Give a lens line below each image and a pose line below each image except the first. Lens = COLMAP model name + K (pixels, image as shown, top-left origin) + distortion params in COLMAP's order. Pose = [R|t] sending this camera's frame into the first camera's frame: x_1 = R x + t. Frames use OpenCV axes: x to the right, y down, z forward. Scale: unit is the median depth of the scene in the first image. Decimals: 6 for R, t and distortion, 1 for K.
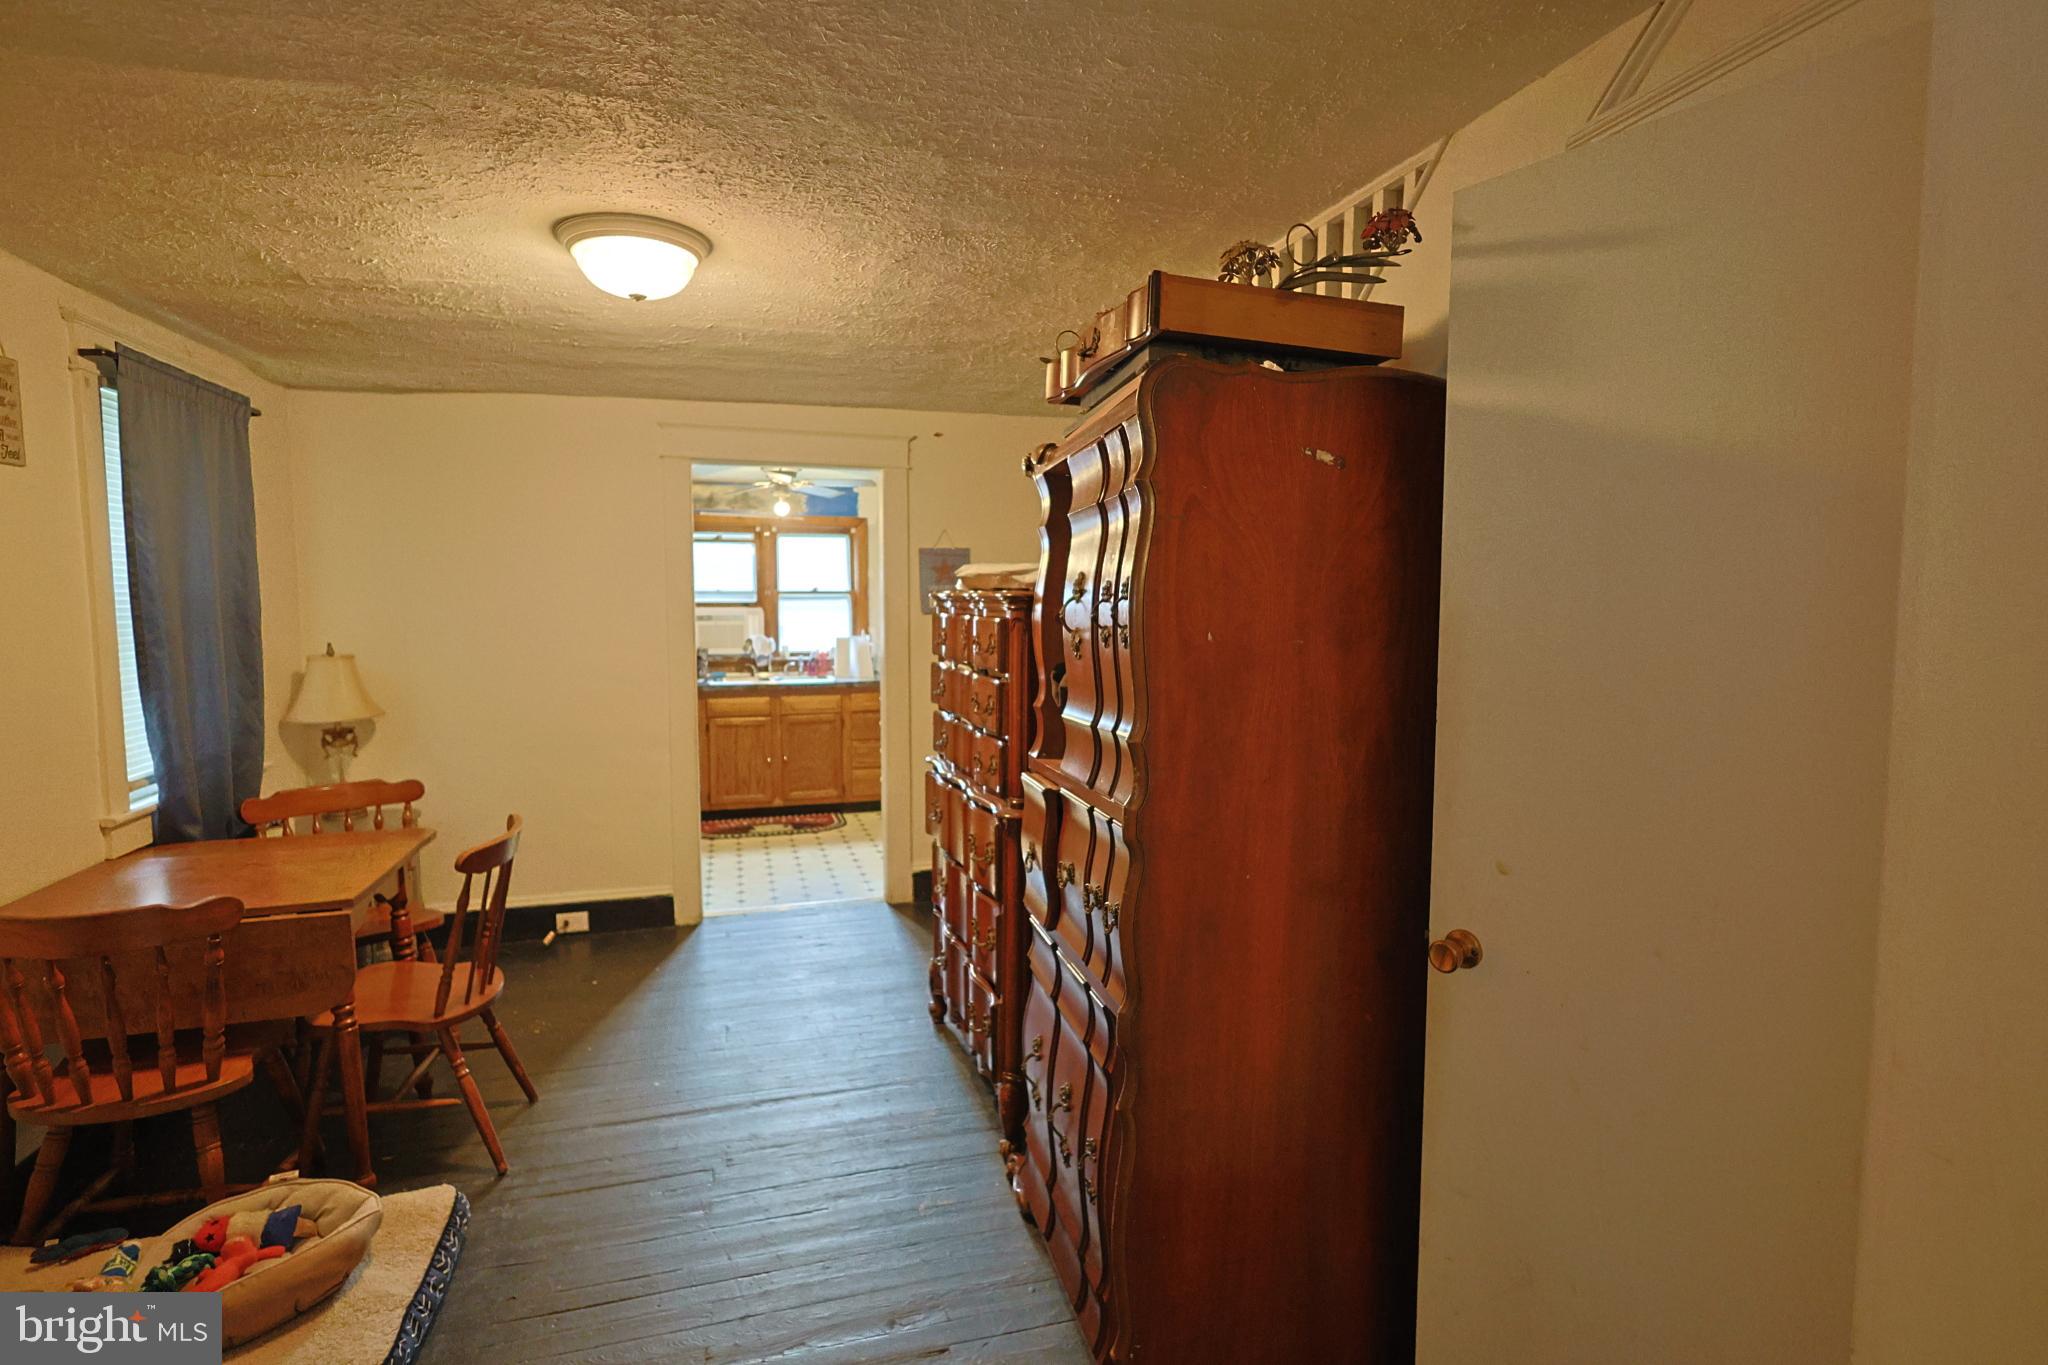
lens RADIAL K [[993.3, 0, 1017.0], [0, 993.3, 680.3], [0, 0, 1]] dist [-0.000387, -0.000139]
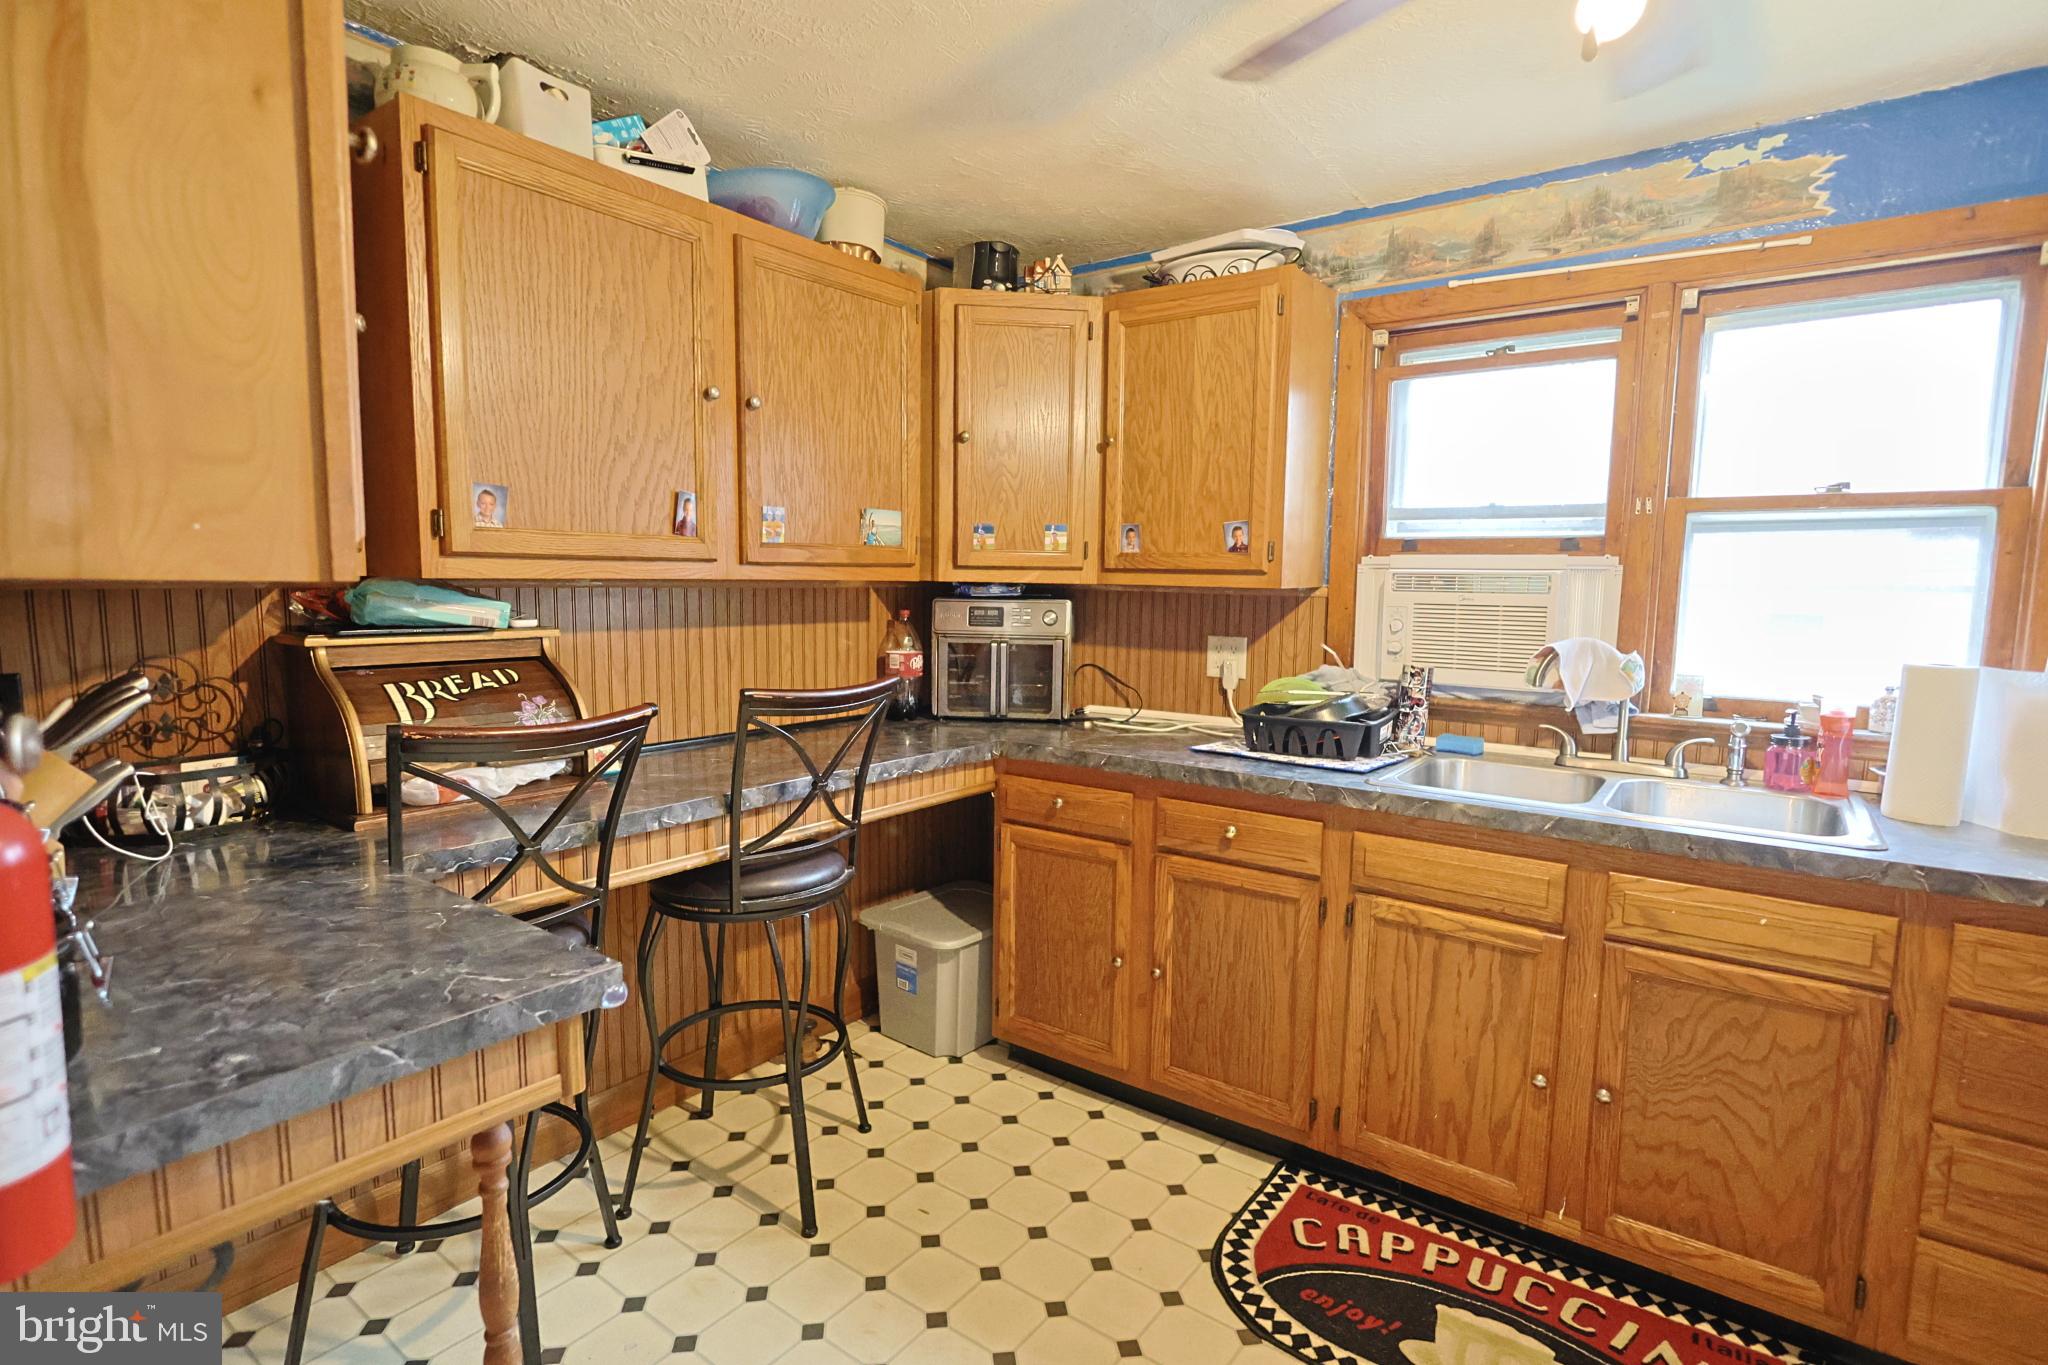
lens RADIAL K [[993.3, 0, 1019.4], [0, 993.3, 690.9], [0, 0, 1]] dist [-0.000387, -0.000139]
pose [[0.603916, 0.101580, -0.790548, -0.122383], [-0.070175, 0.994770, 0.074213, -0.041803], [0.793952, 0.010659, 0.607887, 0.690695]]
